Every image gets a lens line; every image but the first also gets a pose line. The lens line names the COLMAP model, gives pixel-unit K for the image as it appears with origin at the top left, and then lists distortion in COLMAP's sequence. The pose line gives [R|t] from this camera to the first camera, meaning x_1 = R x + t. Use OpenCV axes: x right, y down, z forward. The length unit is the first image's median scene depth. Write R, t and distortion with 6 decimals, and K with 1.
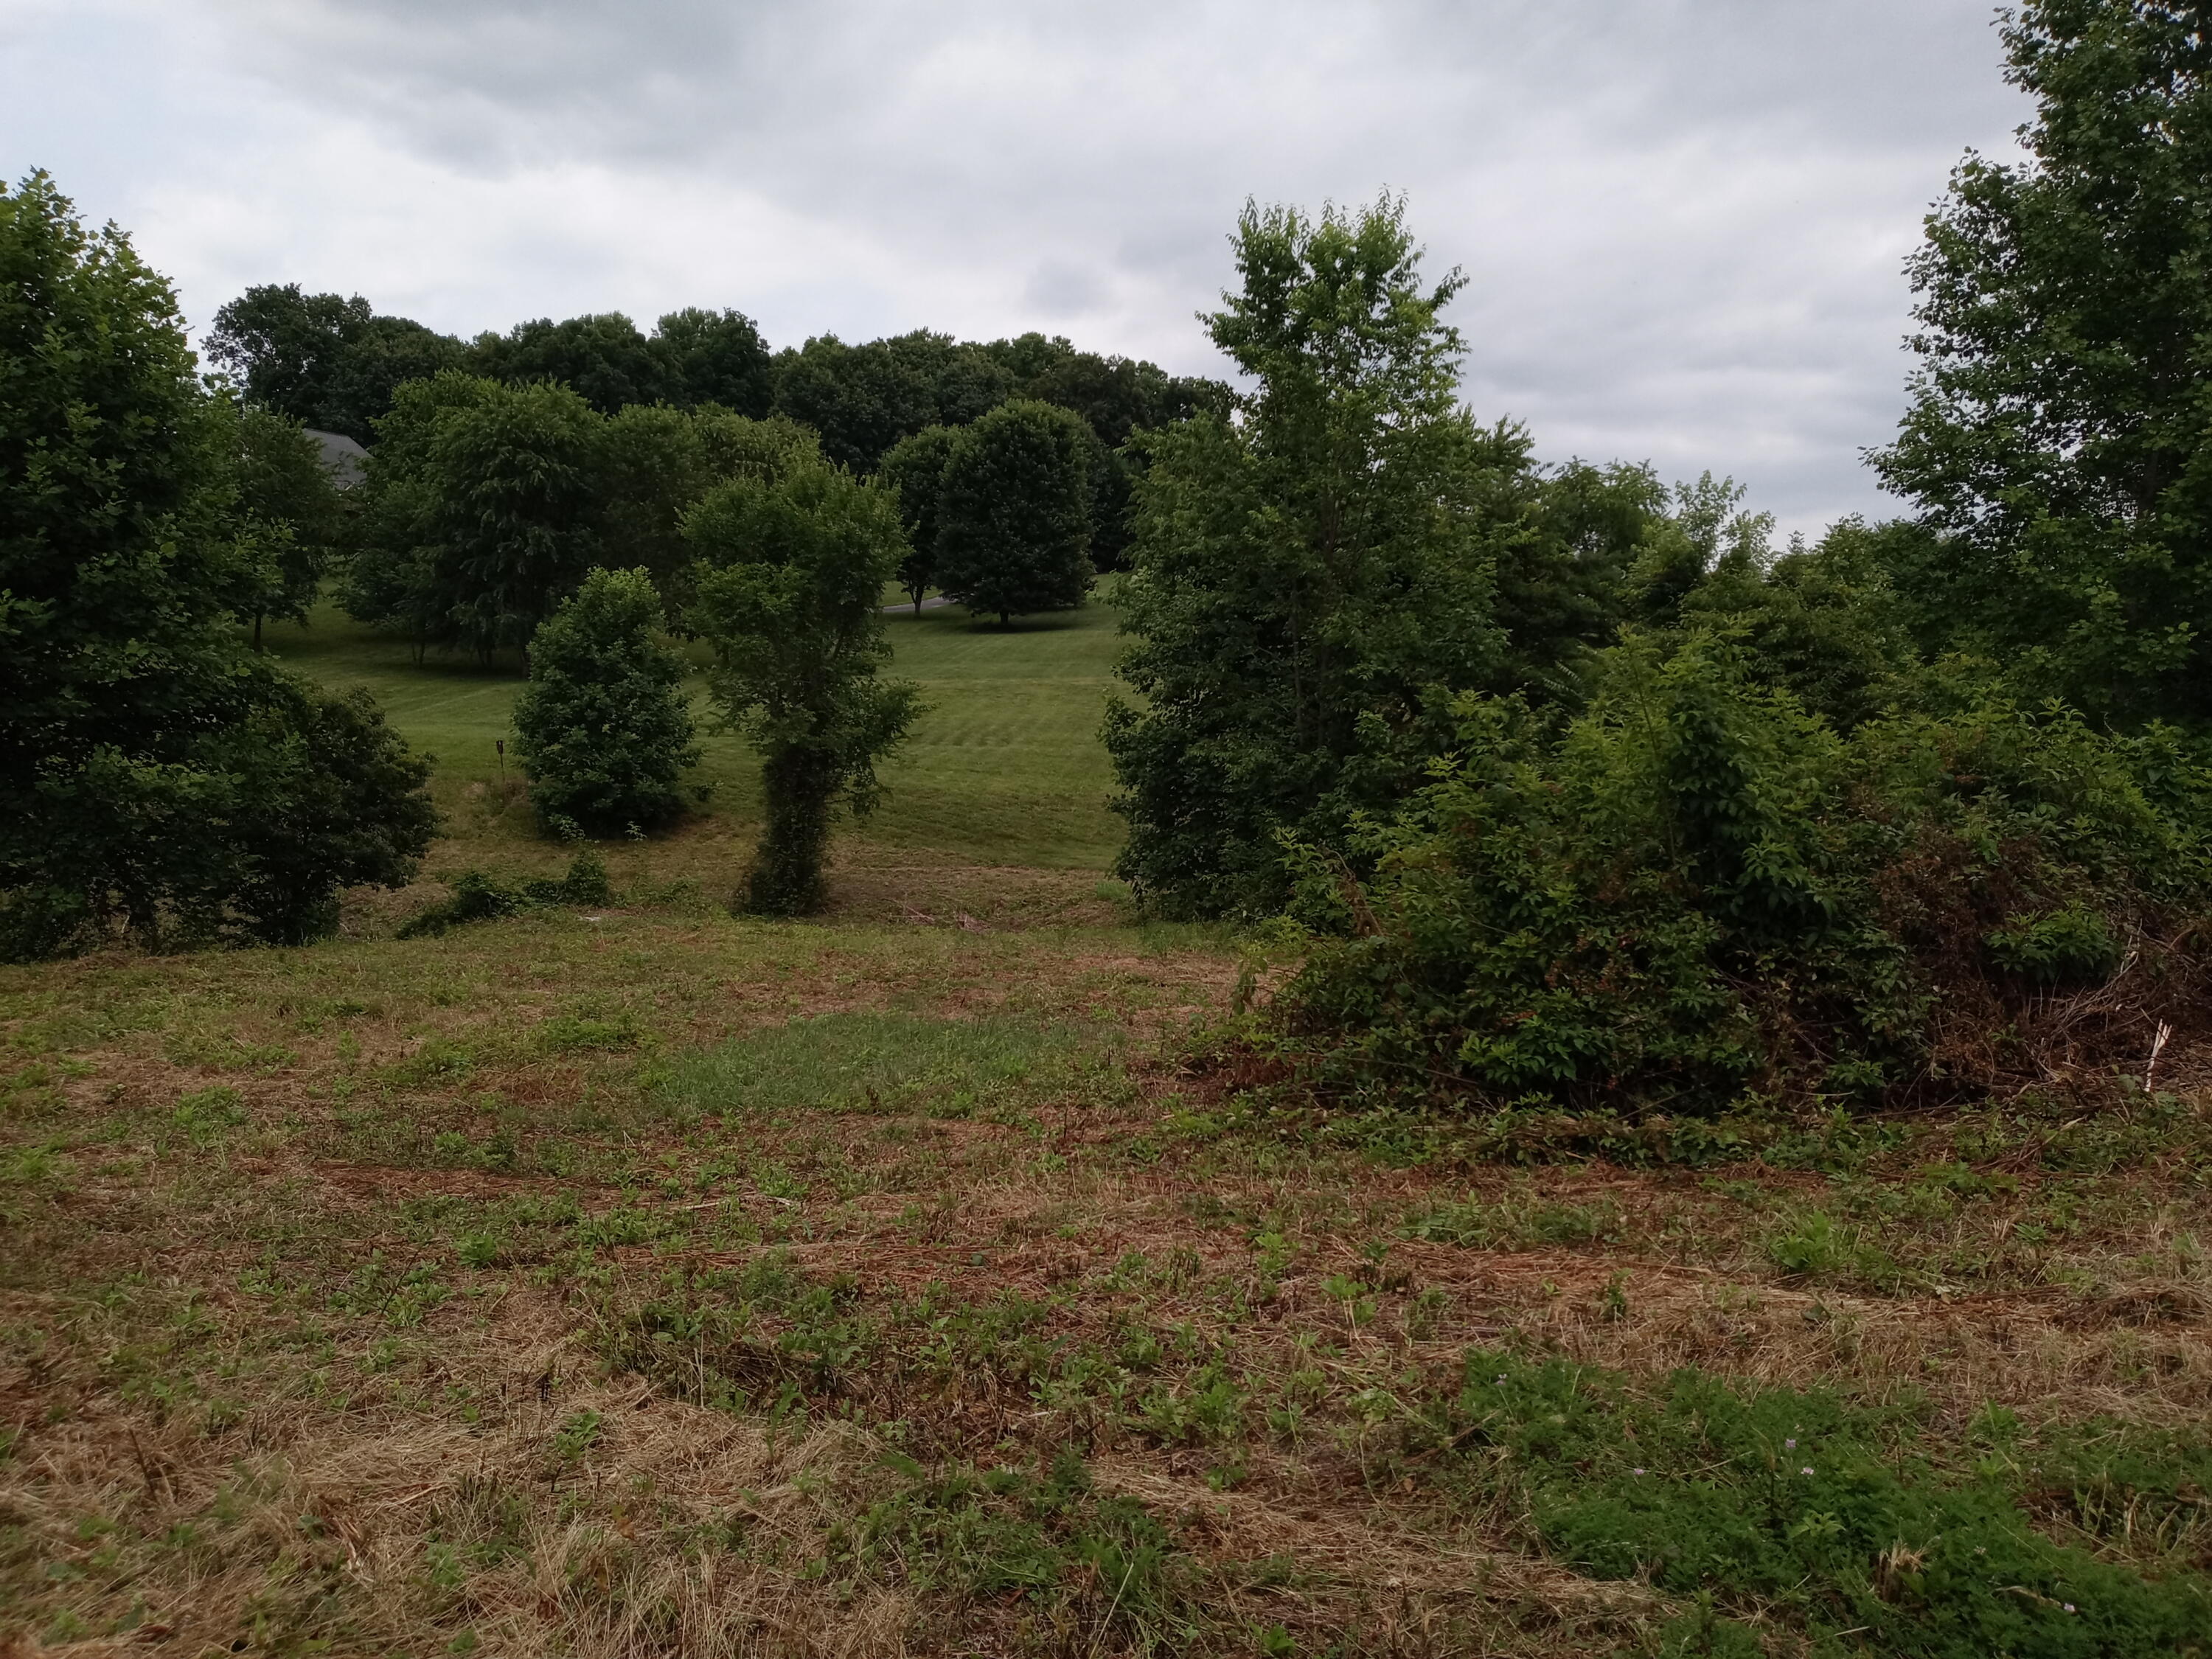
lens RADIAL K [[1734.4, 0, 1107.3], [0, 1734.4, 824.4], [0, 0, 1]] dist [0.038359, -0.077103]
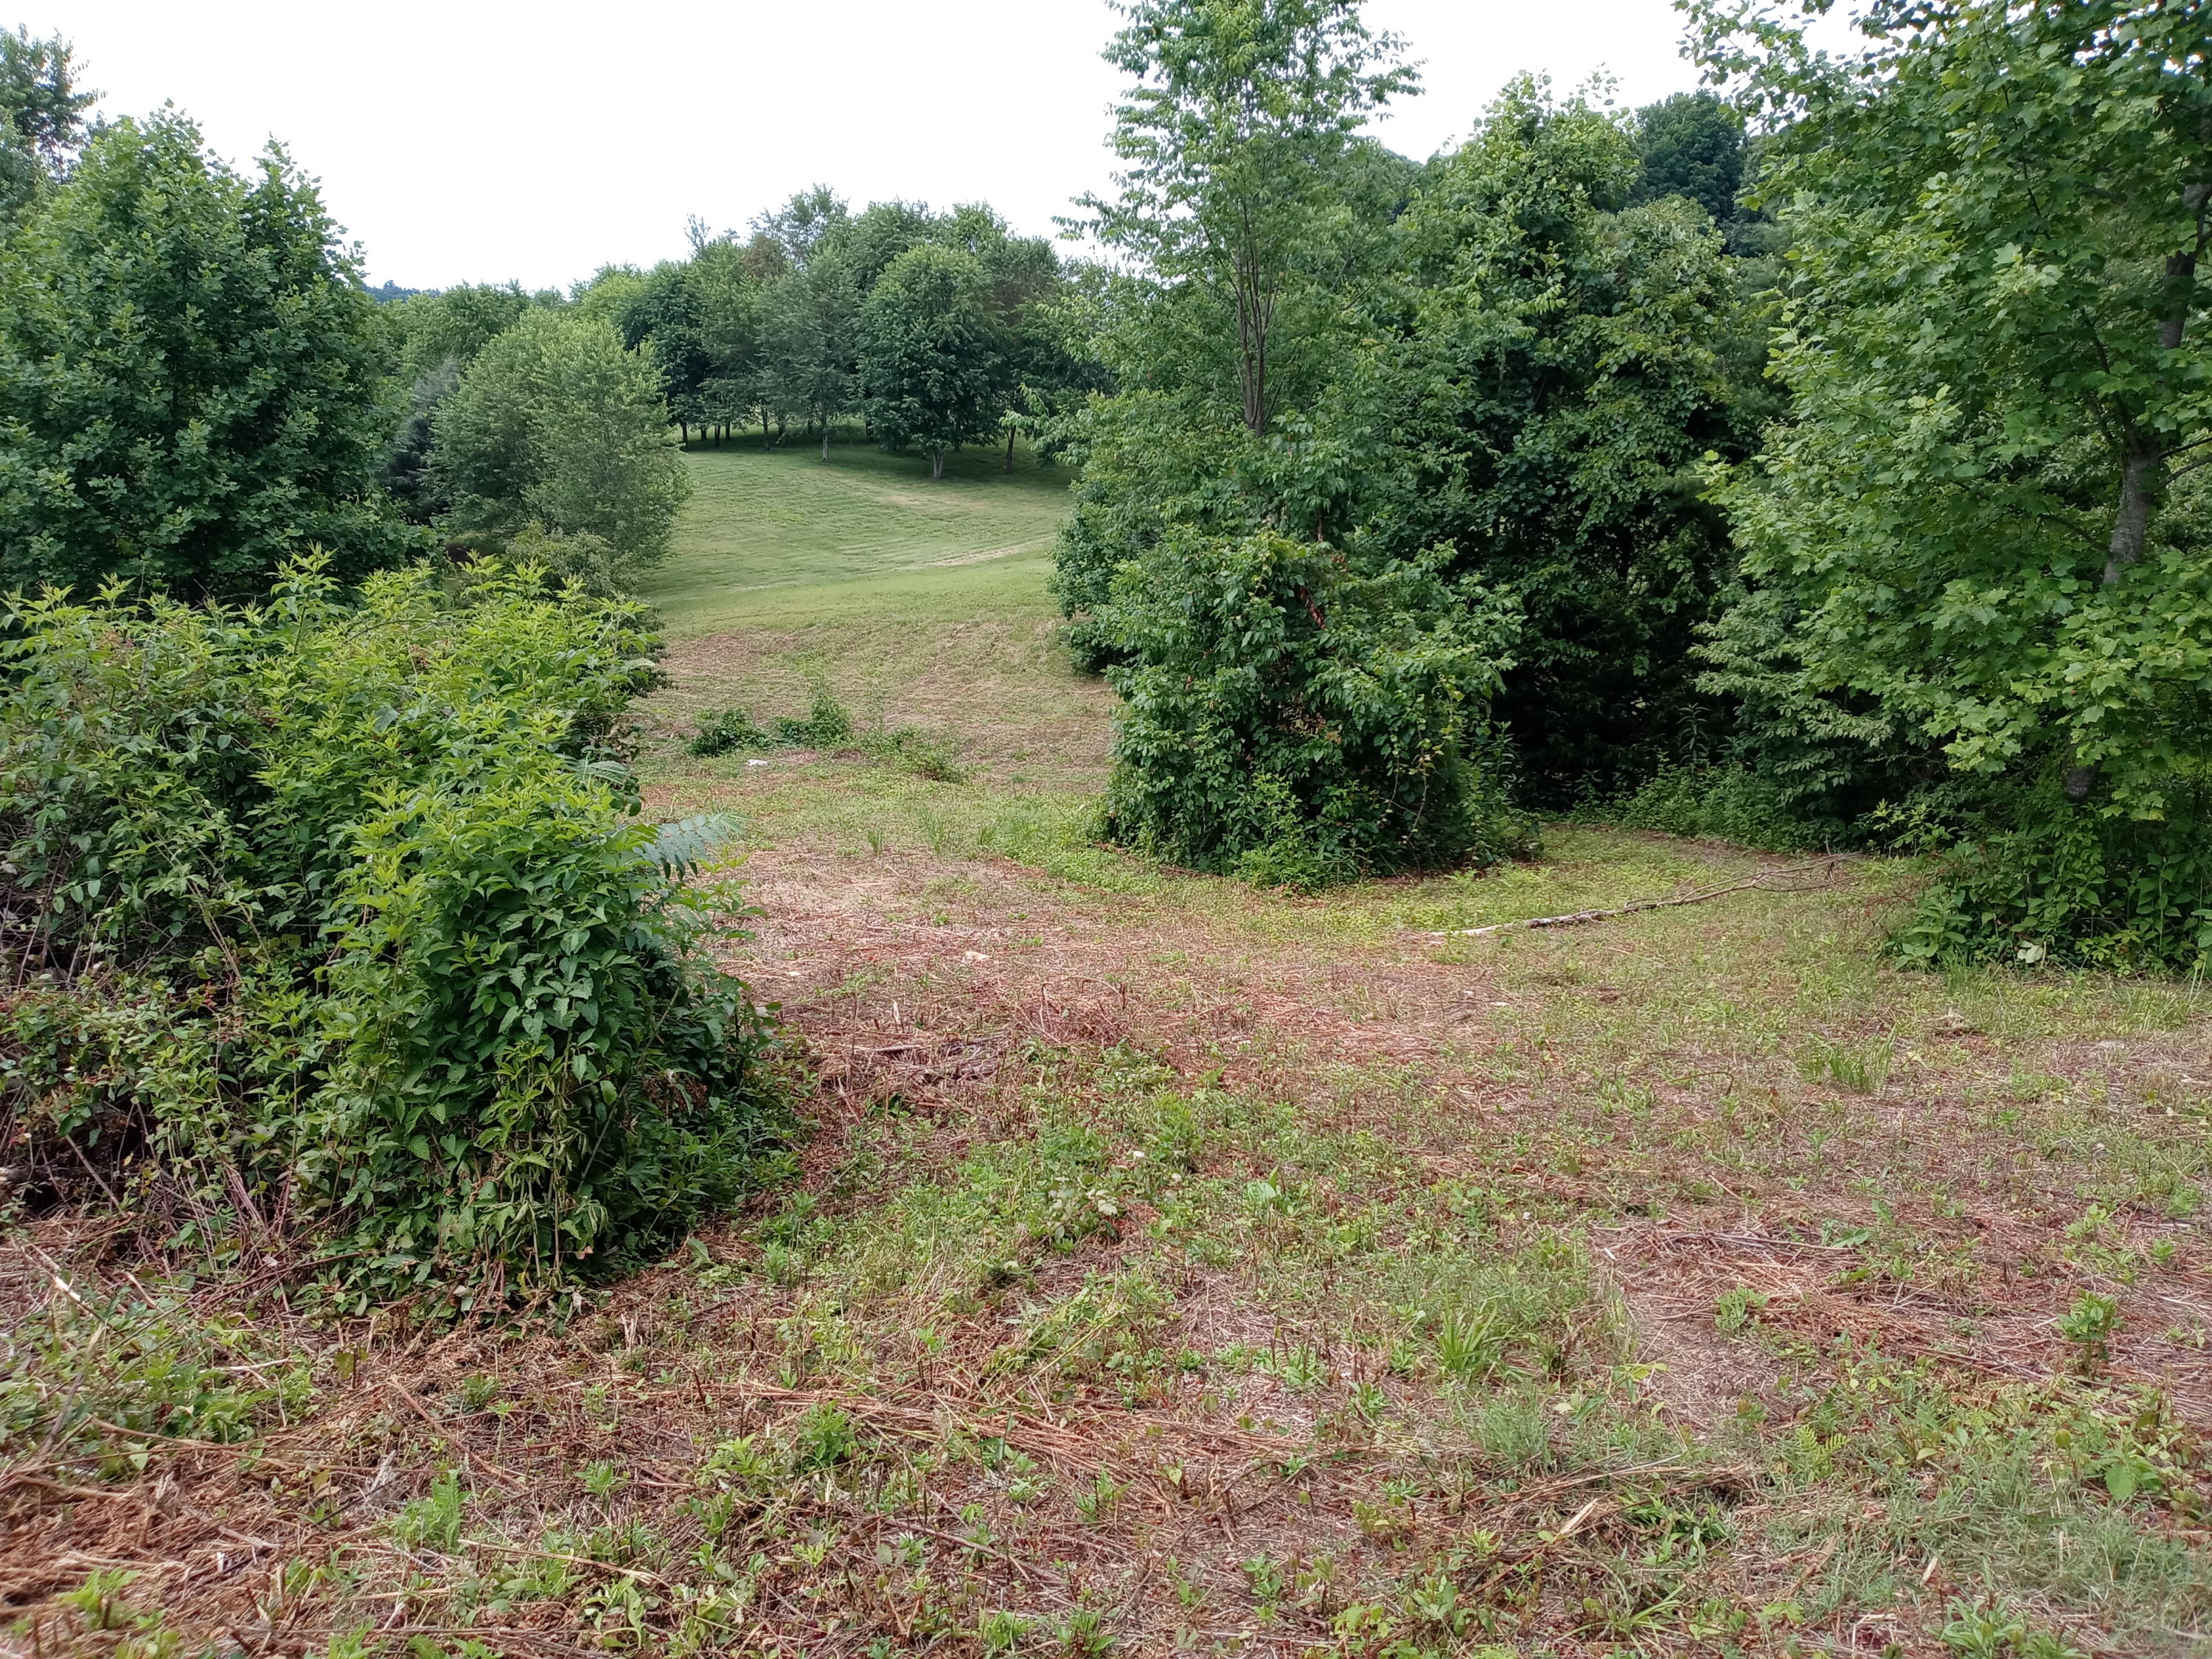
lens RADIAL K [[1734.4, 0, 1091.7], [0, 1734.4, 820.0], [0, 0, 1]] dist [0.038359, -0.077103]
pose [[0.820380, 0.072368, -0.567221, 0.428350], [-0.017417, 0.994661, 0.101713, -0.018261], [0.571553, -0.073564, 0.817261, 0.263597]]
